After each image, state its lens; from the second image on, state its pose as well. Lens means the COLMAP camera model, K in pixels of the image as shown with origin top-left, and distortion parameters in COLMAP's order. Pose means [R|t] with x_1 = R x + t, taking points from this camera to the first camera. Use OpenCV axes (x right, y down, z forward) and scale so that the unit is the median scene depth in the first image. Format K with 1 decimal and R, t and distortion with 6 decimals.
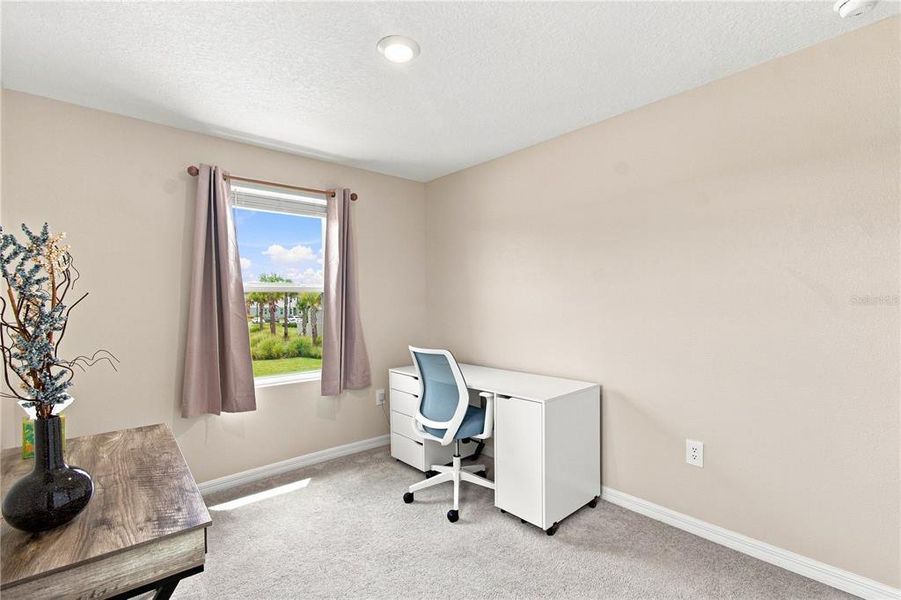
lens RADIAL K [[408.0, 0, 448.0], [0, 408.0, 307.8], [0, 0, 1]] dist [0.000452, 0.000342]
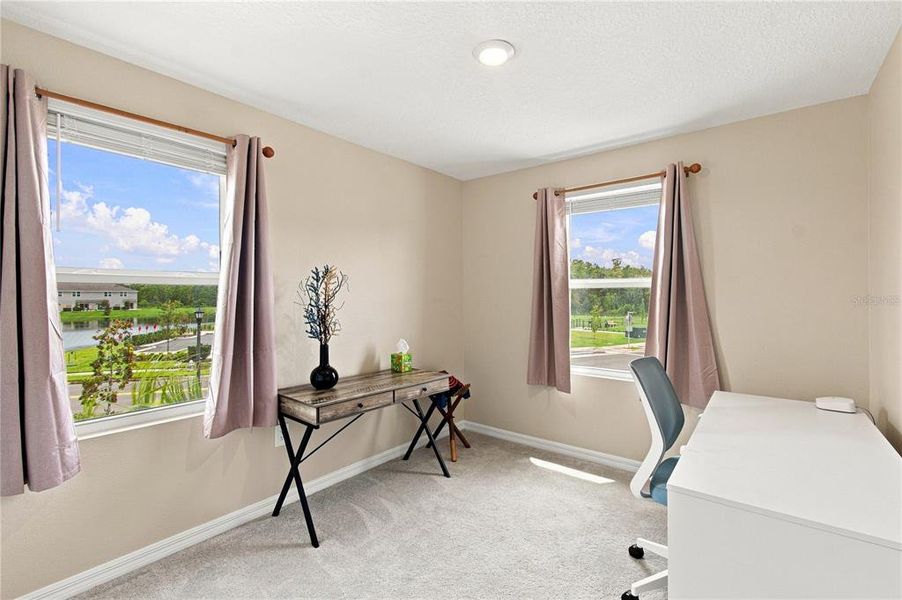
lens RADIAL K [[399.2, 0, 453.3], [0, 399.2, 296.4], [0, 0, 1]] dist [-0.003529, 0.000496]
pose [[0.191192, 0.017837, -0.981391, 0.546742], [-0.025306, 0.999592, 0.013238, -0.022401], [0.981226, 0.022304, 0.191565, 0.473202]]
